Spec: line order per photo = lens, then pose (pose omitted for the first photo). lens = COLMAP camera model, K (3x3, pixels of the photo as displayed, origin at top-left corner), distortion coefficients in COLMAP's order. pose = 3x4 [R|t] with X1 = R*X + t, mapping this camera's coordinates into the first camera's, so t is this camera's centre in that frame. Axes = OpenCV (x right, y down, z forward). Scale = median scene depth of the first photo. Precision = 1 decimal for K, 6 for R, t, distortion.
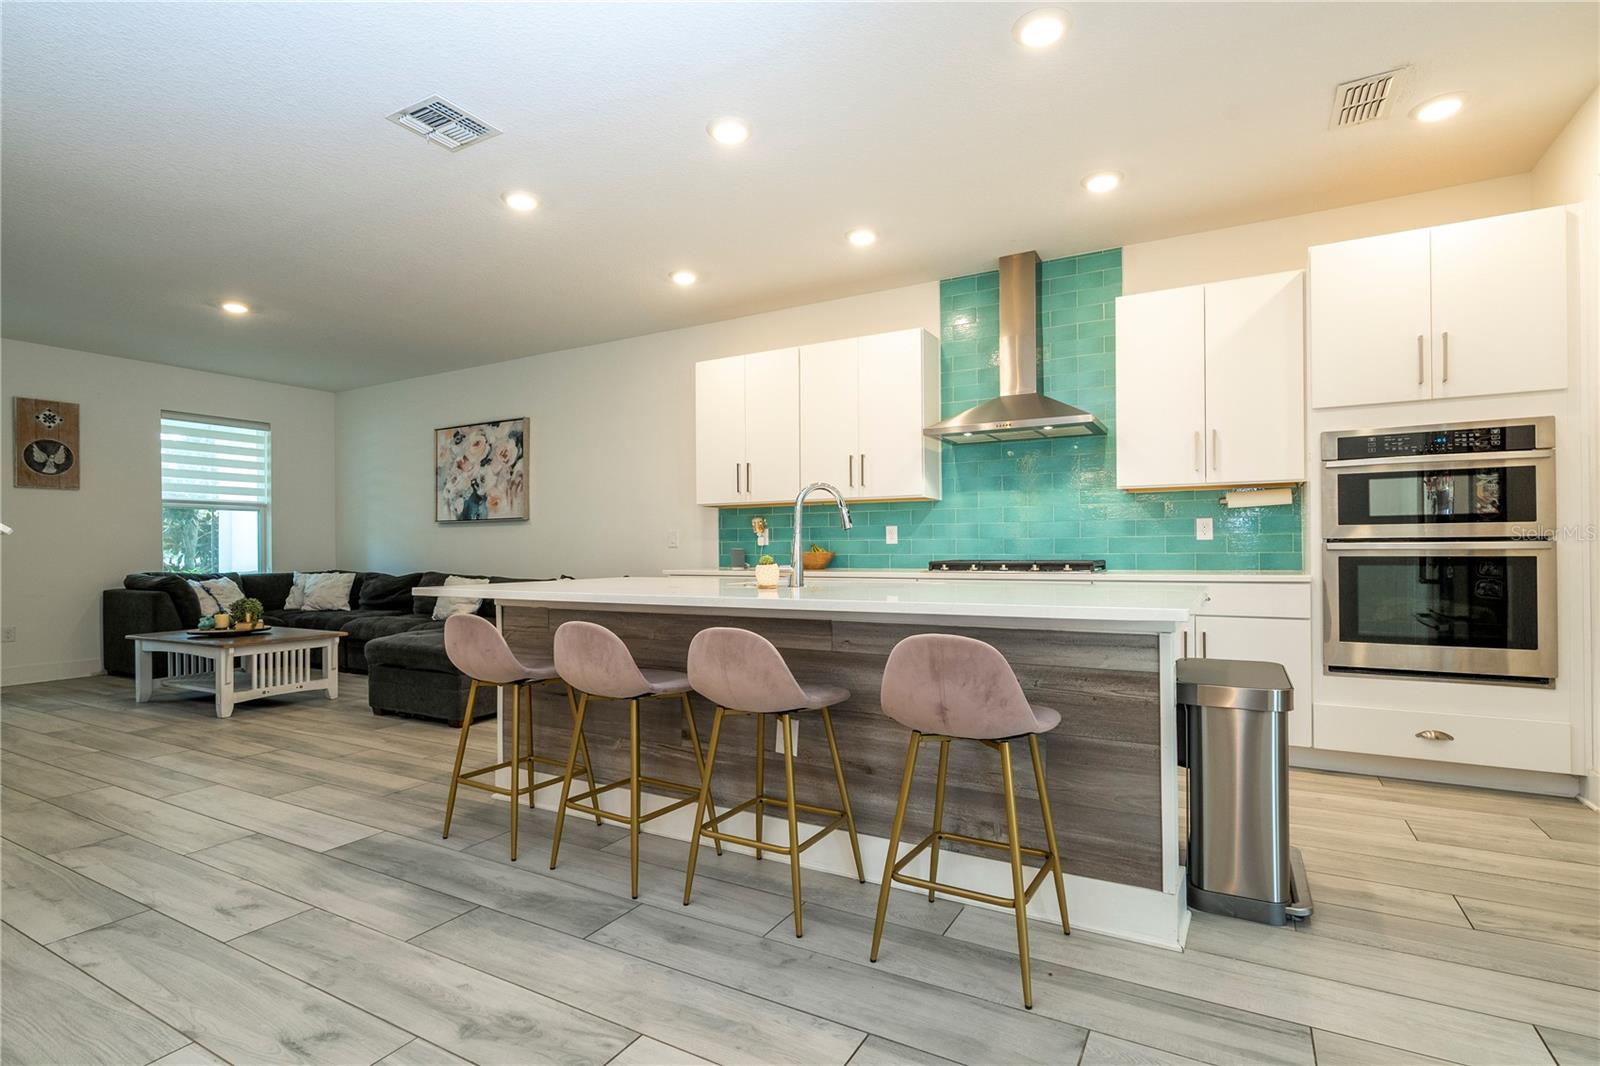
lens RADIAL K [[720.8, 0, 843.7], [0, 720.8, 546.0], [0, 0, 1]] dist [0.001676, 0.000727]
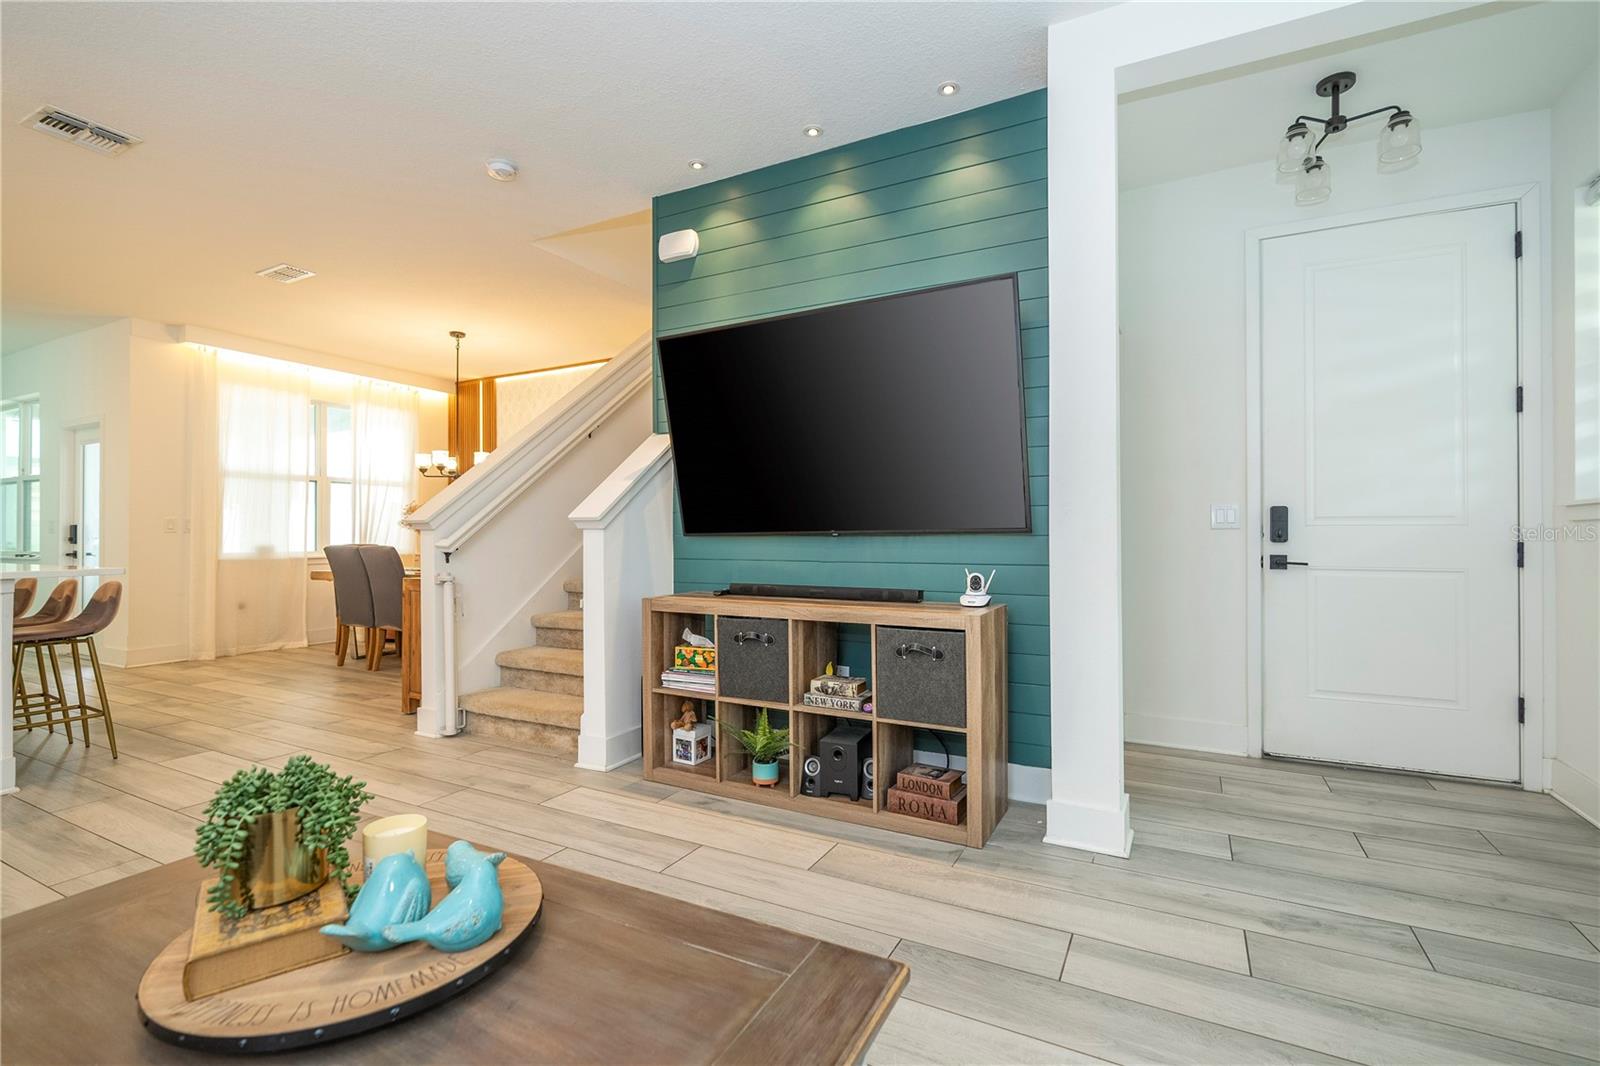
lens RADIAL K [[717.8, 0, 793.4], [0, 717.8, 532.4], [0, 0, 1]] dist [-0.000680, 0.000751]
pose [[-0.998451, 0.010264, 0.054681, -0.853325], [0.009683, 0.999894, -0.010889, 0.013951], [-0.054787, -0.010342, -0.998444, 1.034855]]
